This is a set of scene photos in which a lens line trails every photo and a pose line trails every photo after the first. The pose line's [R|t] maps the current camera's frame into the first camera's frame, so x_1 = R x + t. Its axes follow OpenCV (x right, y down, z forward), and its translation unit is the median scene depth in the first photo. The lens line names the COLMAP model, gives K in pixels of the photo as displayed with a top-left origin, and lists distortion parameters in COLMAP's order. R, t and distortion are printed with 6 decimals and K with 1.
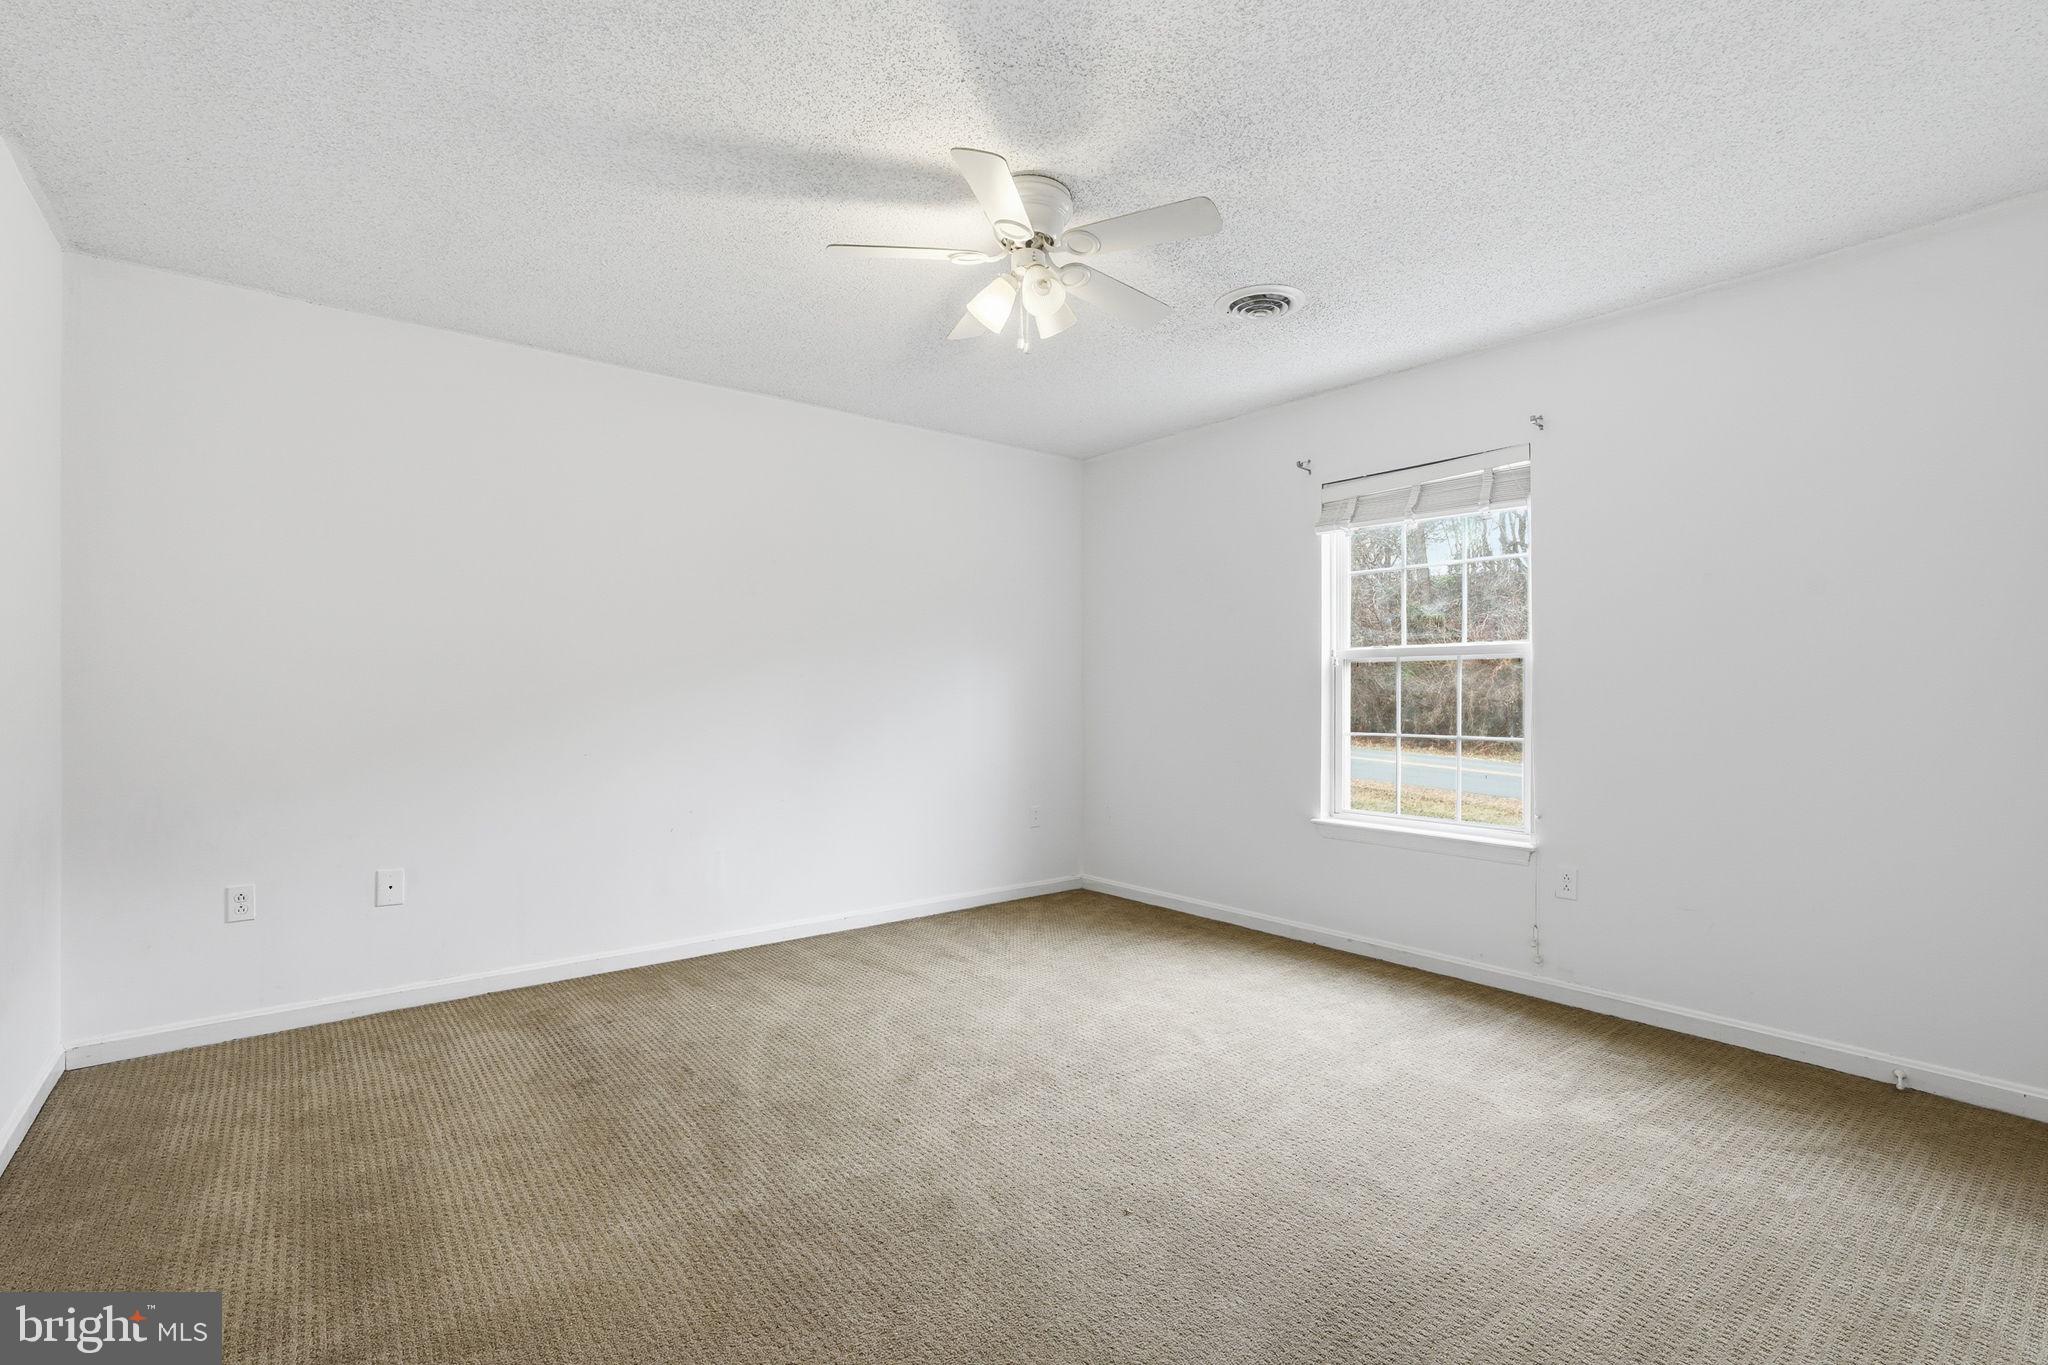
lens RADIAL K [[940.5, 0, 1029.1], [0, 940.5, 664.1], [0, 0, 1]] dist [-0.001699, 0.001030]
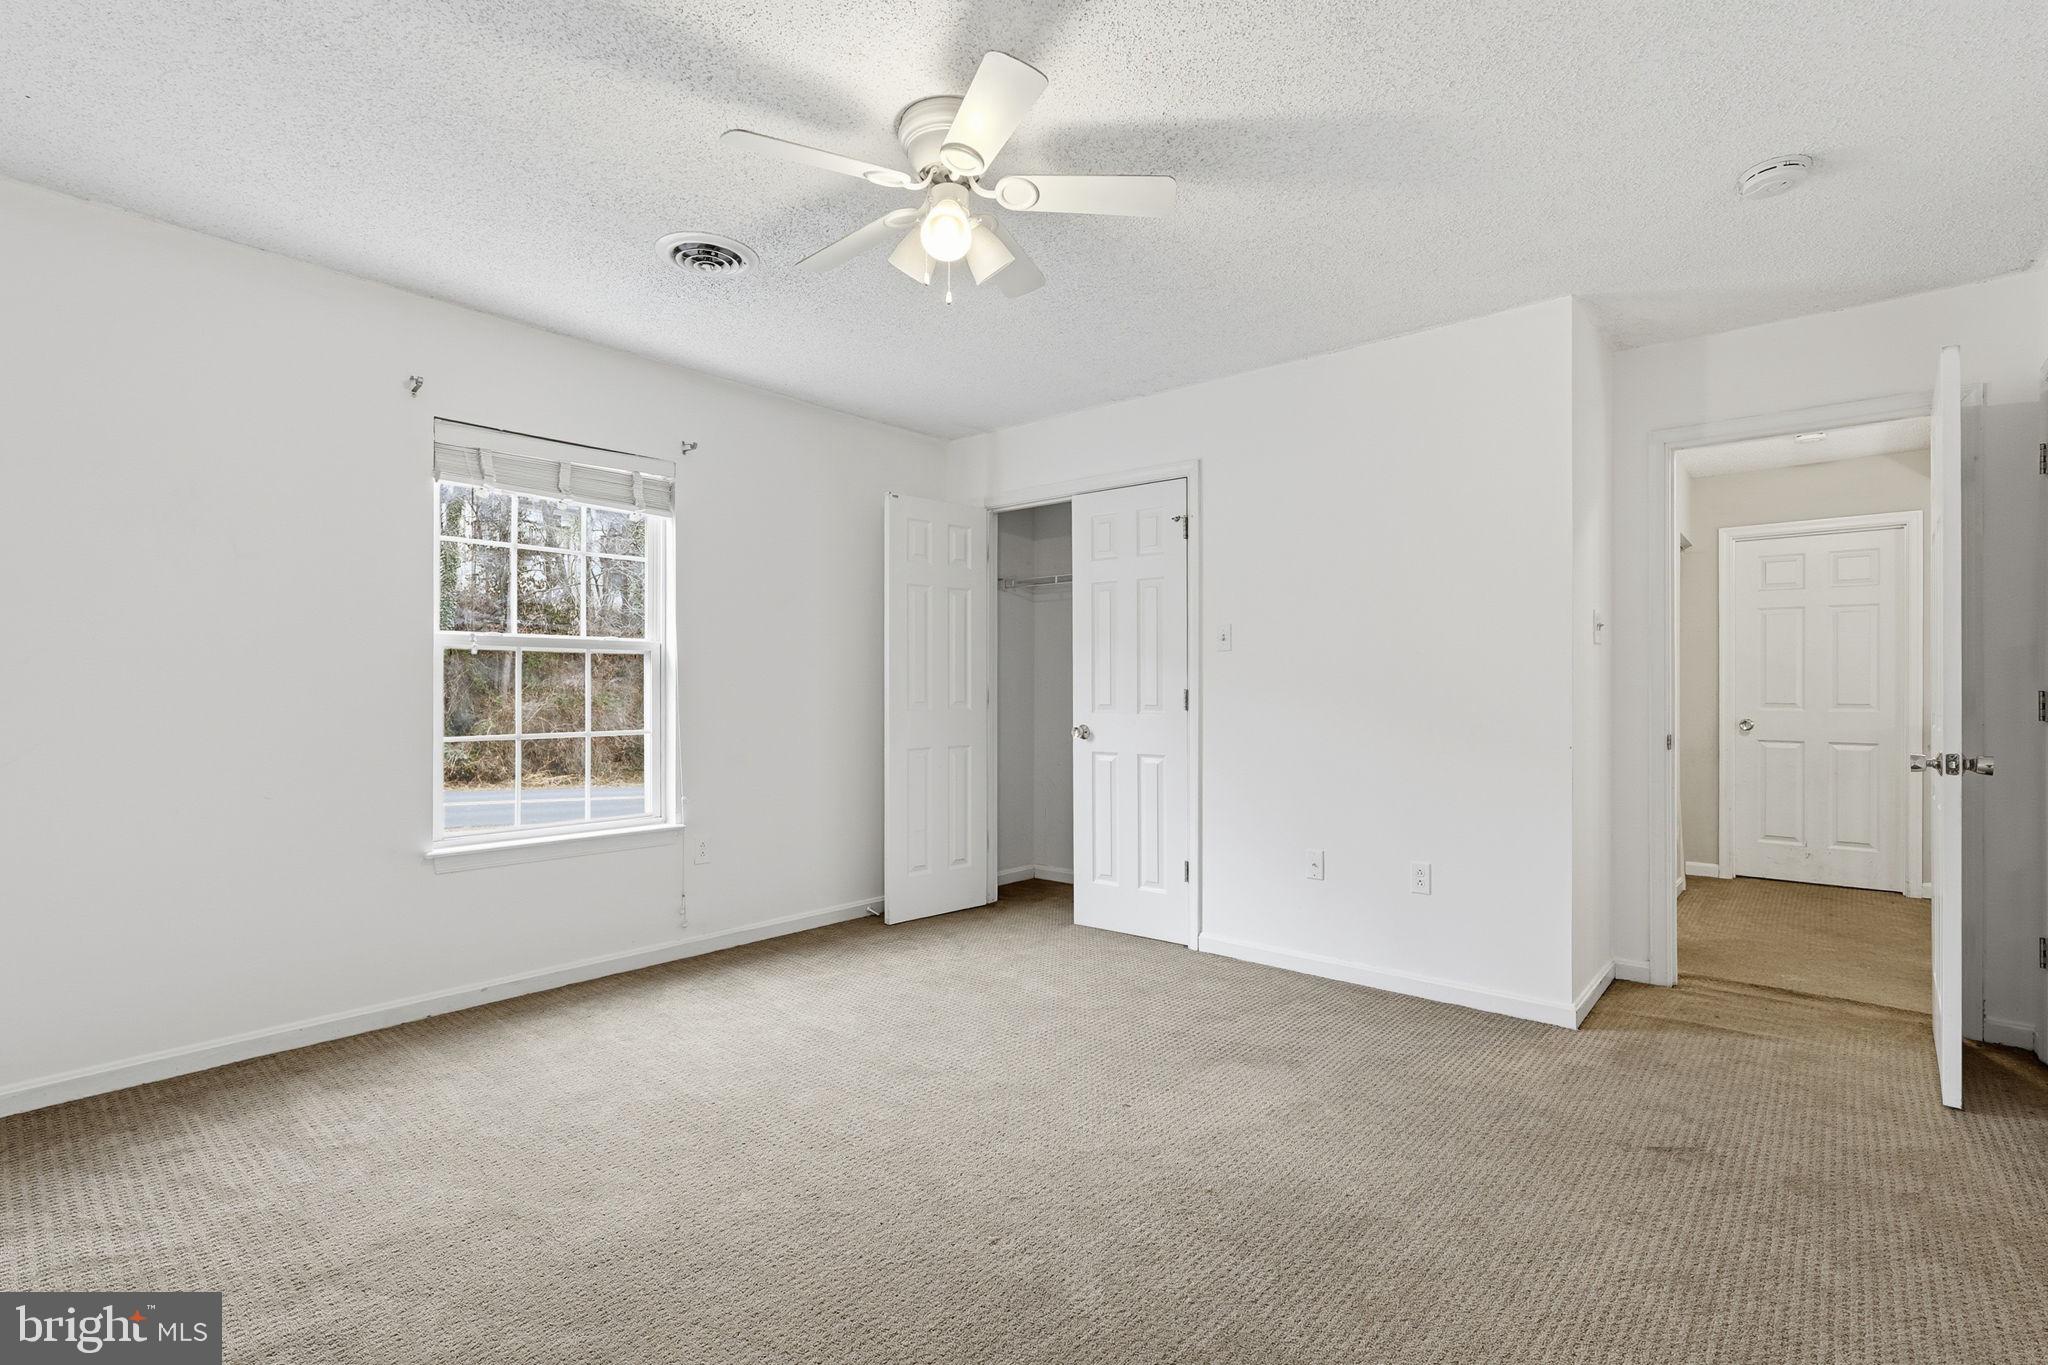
lens RADIAL K [[940.5, 0, 1029.1], [0, 940.5, 664.1], [0, 0, 1]] dist [-0.001699, 0.001030]
pose [[-0.168285, 0.021716, 0.985499, -0.563731], [-0.029713, 0.999191, -0.027092, 0.018309], [-0.985290, -0.033842, -0.167503, 0.691471]]
